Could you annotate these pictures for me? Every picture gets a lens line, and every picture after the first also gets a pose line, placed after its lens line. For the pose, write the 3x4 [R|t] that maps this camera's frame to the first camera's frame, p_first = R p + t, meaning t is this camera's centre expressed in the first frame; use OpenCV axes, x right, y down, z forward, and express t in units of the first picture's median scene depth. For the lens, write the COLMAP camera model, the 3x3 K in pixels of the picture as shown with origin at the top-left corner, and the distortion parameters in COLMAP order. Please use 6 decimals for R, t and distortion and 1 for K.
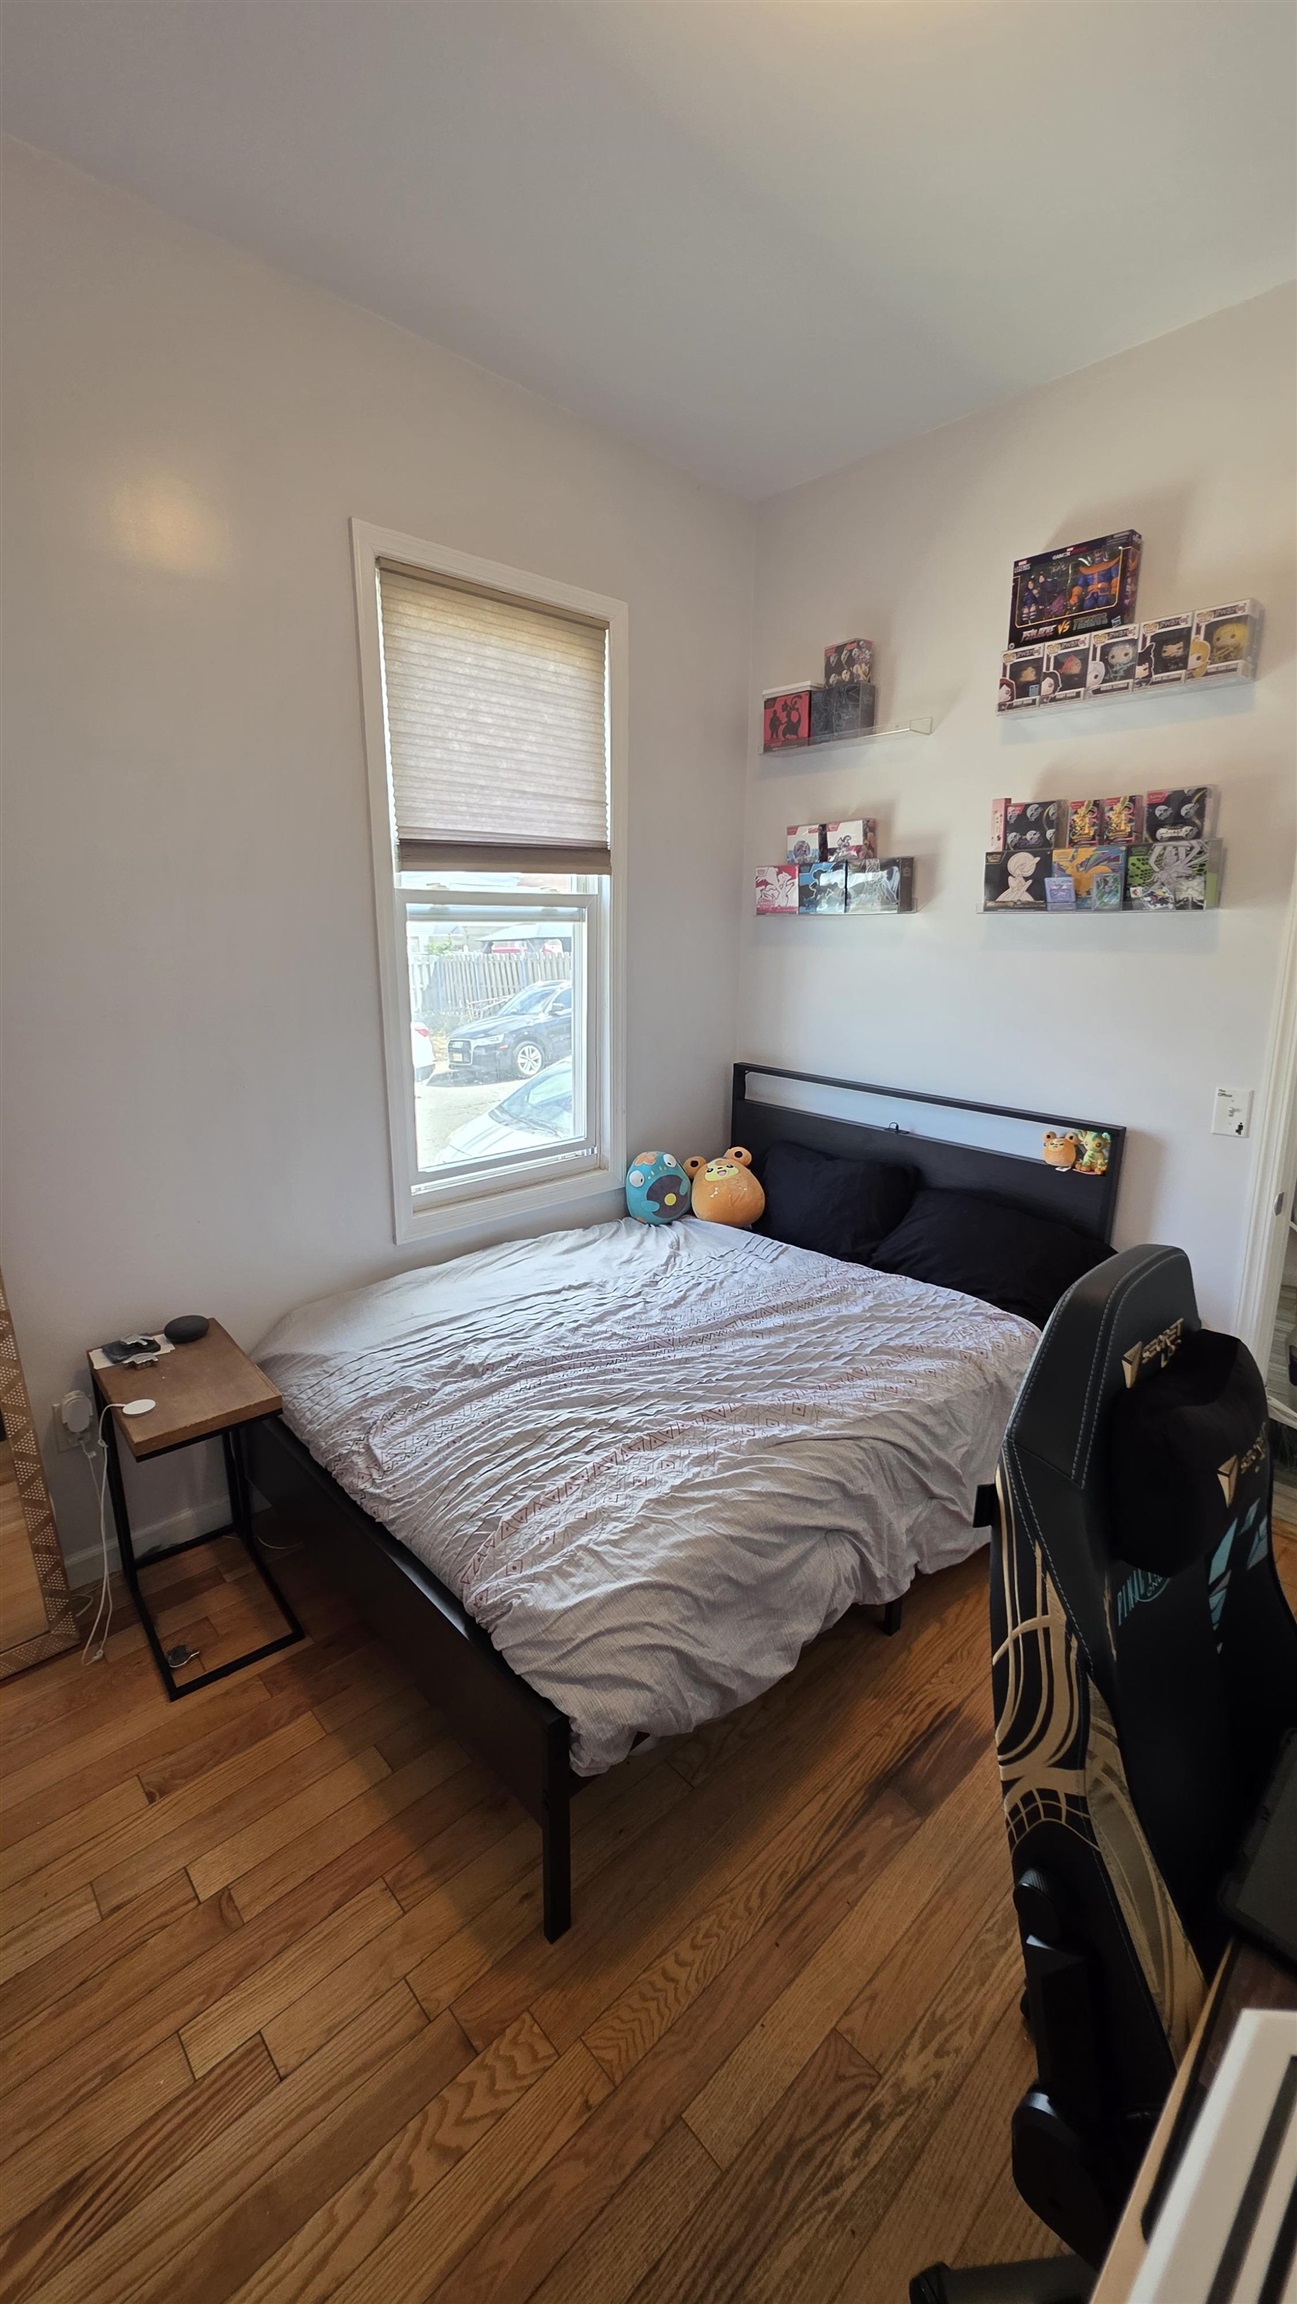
lens RADIAL K [[913.0, 0, 654.4], [0, 913.0, 1149.7], [0, 0, 1]] dist [-0.004559, 0.000695]
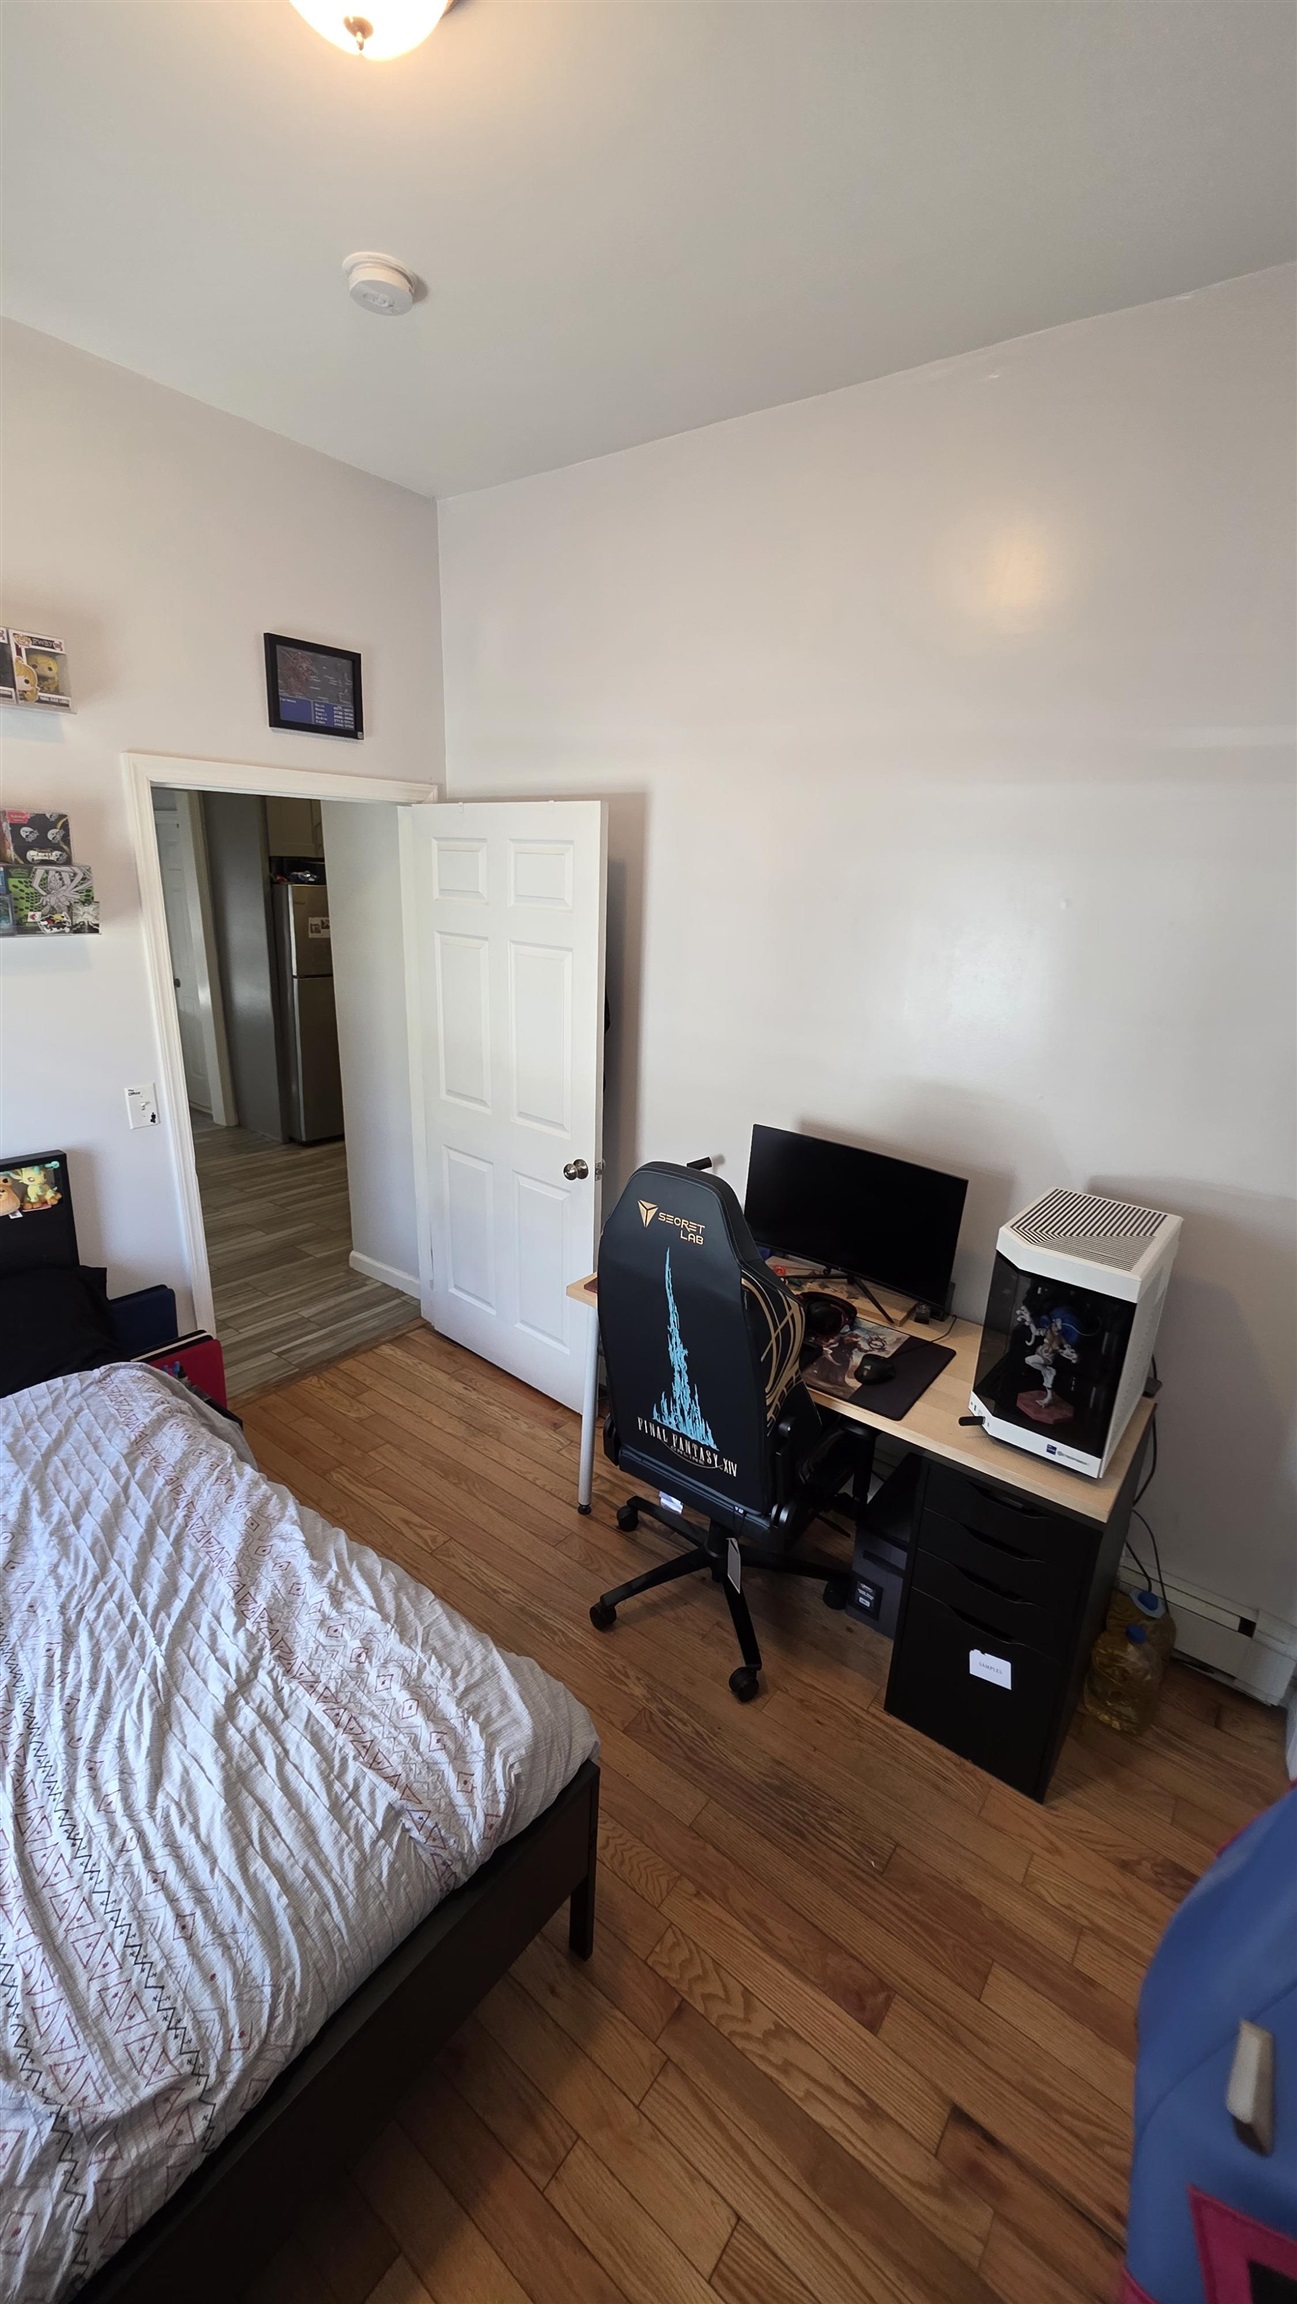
lens RADIAL K [[913.0, 0, 645.4], [0, 913.0, 1156.9], [0, 0, 1]] dist [-0.004559, 0.000695]
pose [[-0.155452, -0.305507, 0.939415, -0.574496], [0.190961, 0.923744, 0.332011, -0.252800], [-0.969210, 0.231003, -0.085258, 0.531582]]
